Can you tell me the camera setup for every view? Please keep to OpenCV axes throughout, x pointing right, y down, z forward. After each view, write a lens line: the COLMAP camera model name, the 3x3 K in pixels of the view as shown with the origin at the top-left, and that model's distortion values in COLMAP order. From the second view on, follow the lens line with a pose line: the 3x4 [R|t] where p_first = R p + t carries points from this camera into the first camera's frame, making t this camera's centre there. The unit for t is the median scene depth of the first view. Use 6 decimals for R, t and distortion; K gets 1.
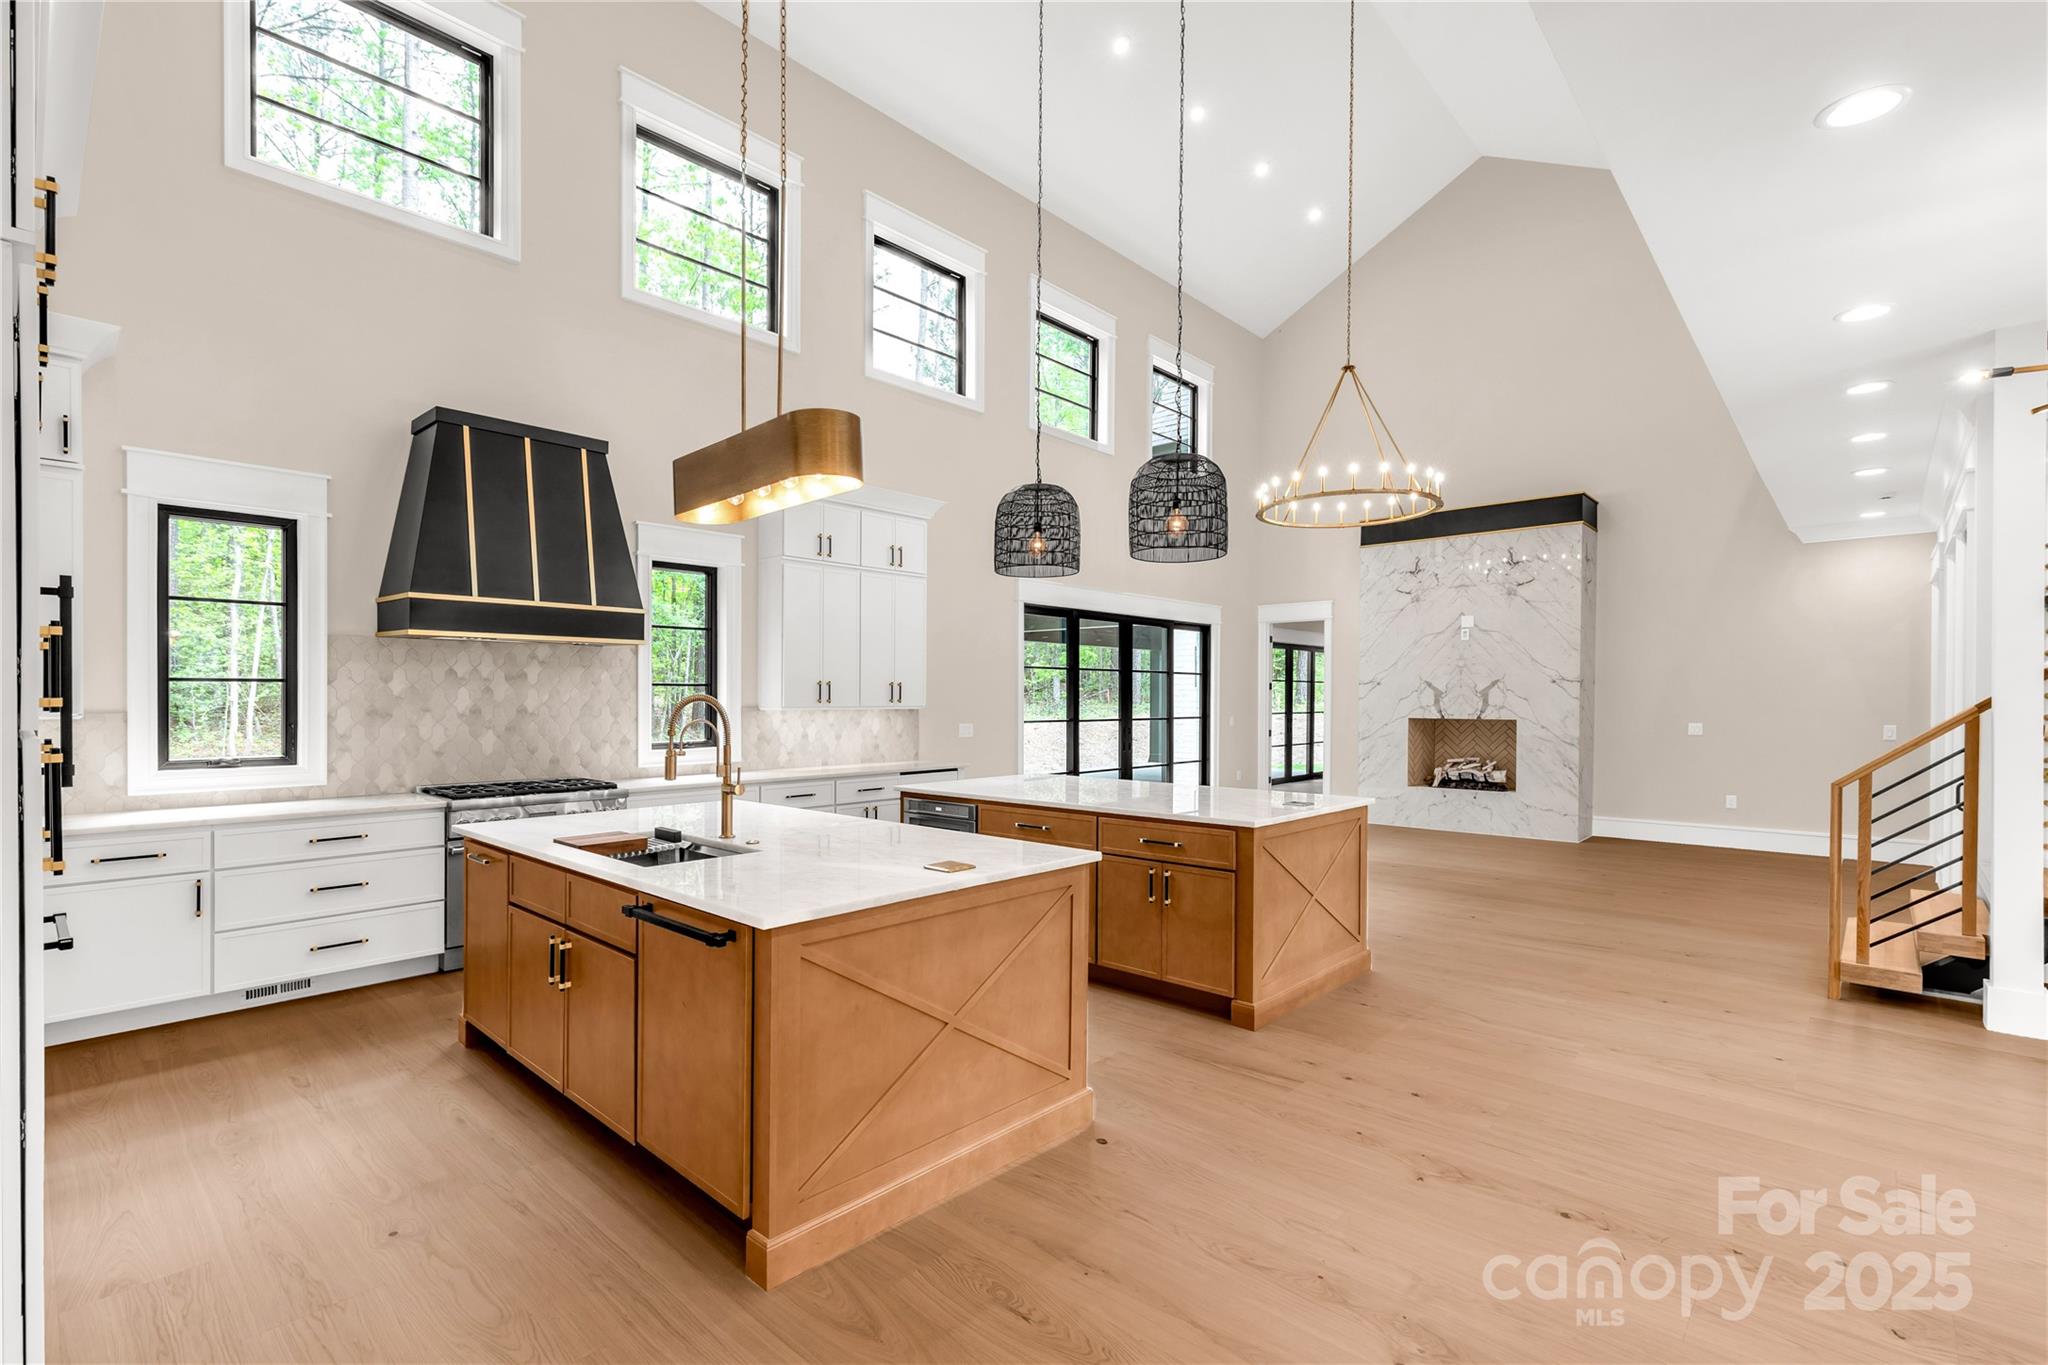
lens RADIAL K [[902.4, 0, 1012.5], [0, 902.4, 705.0], [0, 0, 1]] dist [0.000620, 0.000406]
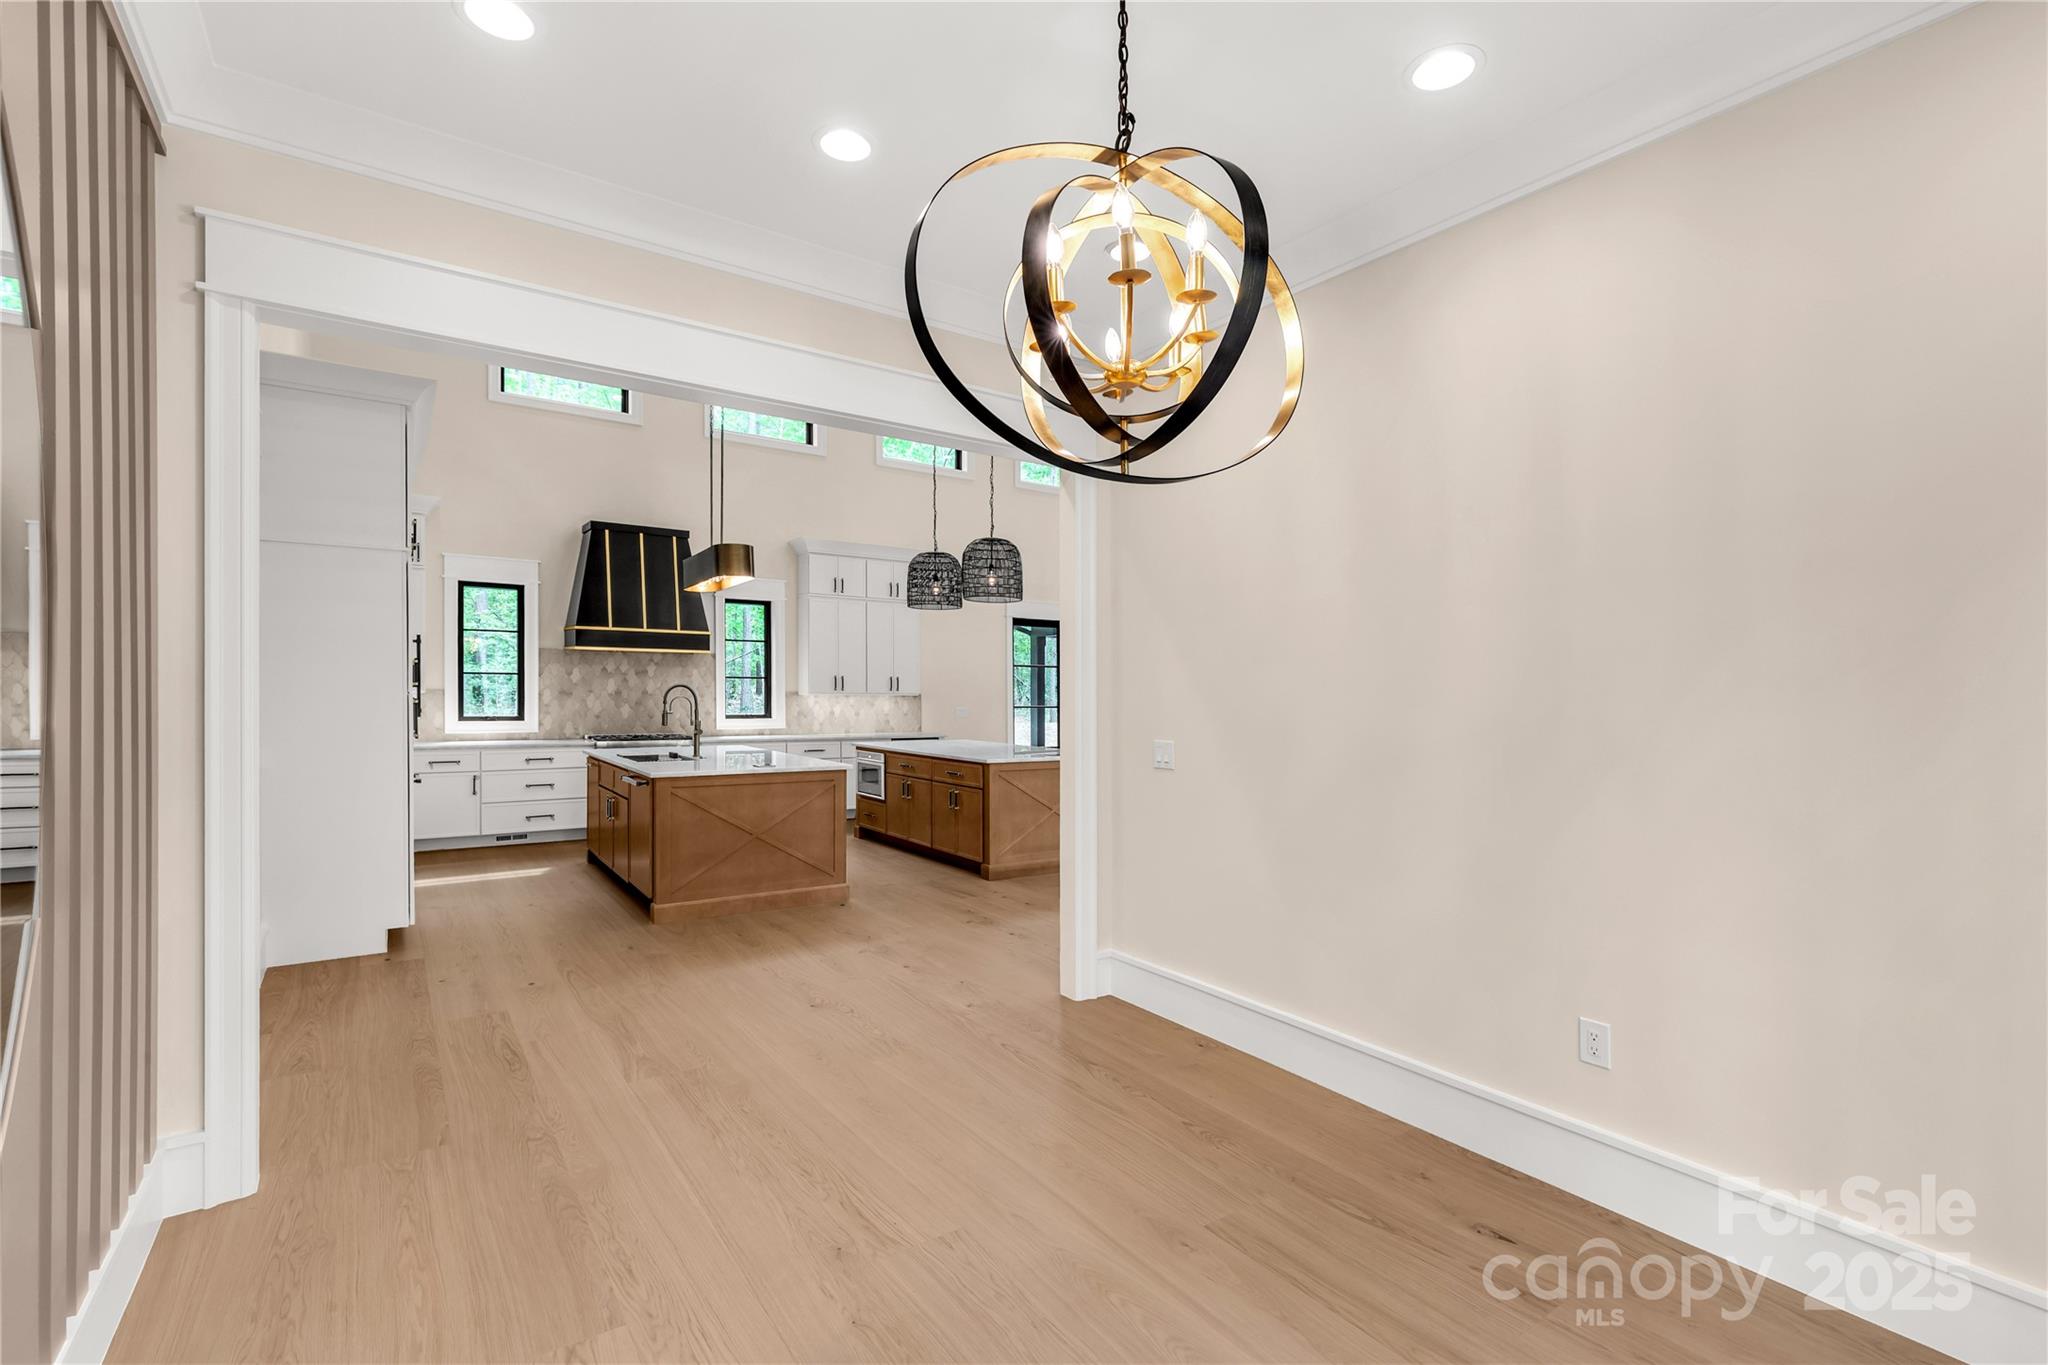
lens RADIAL K [[867.2, 0, 1021.9], [0, 867.2, 714.2], [0, 0, 1]] dist [-0.020501, 0.000030]
pose [[0.981099, 0.017705, -0.192695, 0.474721], [-0.013742, 0.999666, 0.021881, 0.001805], [0.193018, -0.018819, 0.981015, -0.457437]]
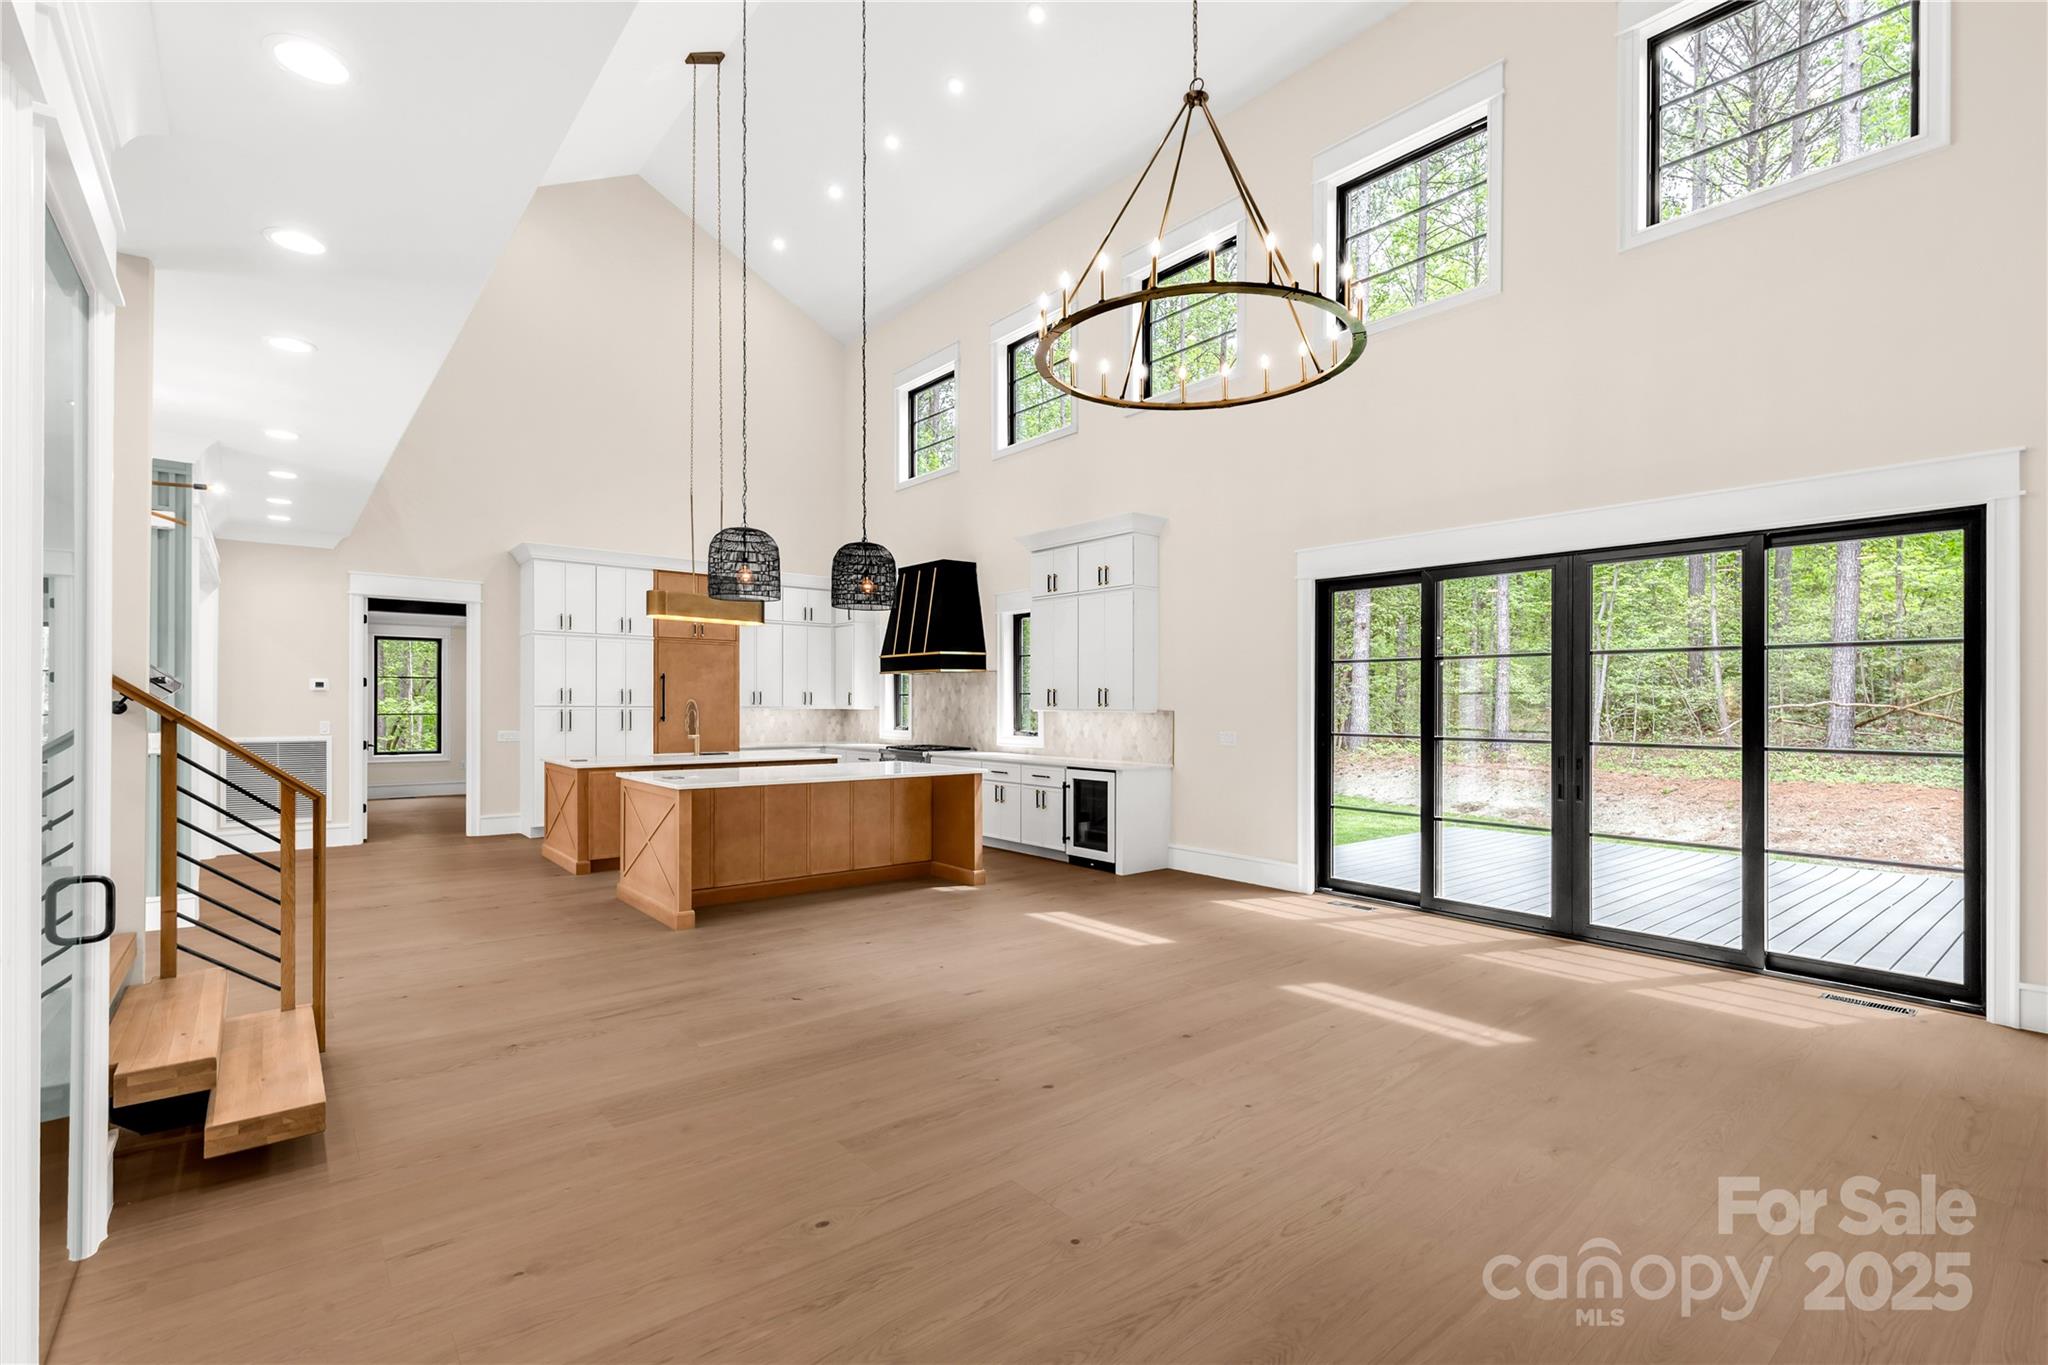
lens RADIAL K [[925.1, 0, 1026.1], [0, 925.1, 703.0], [0, 0, 1]] dist [0.000773, 0.000365]
pose [[-0.141472, -0.000609, -0.989942, 1.406155], [-0.009040, 0.999959, 0.000677, -0.008926], [0.989901, 0.009044, -0.141471, 1.491501]]
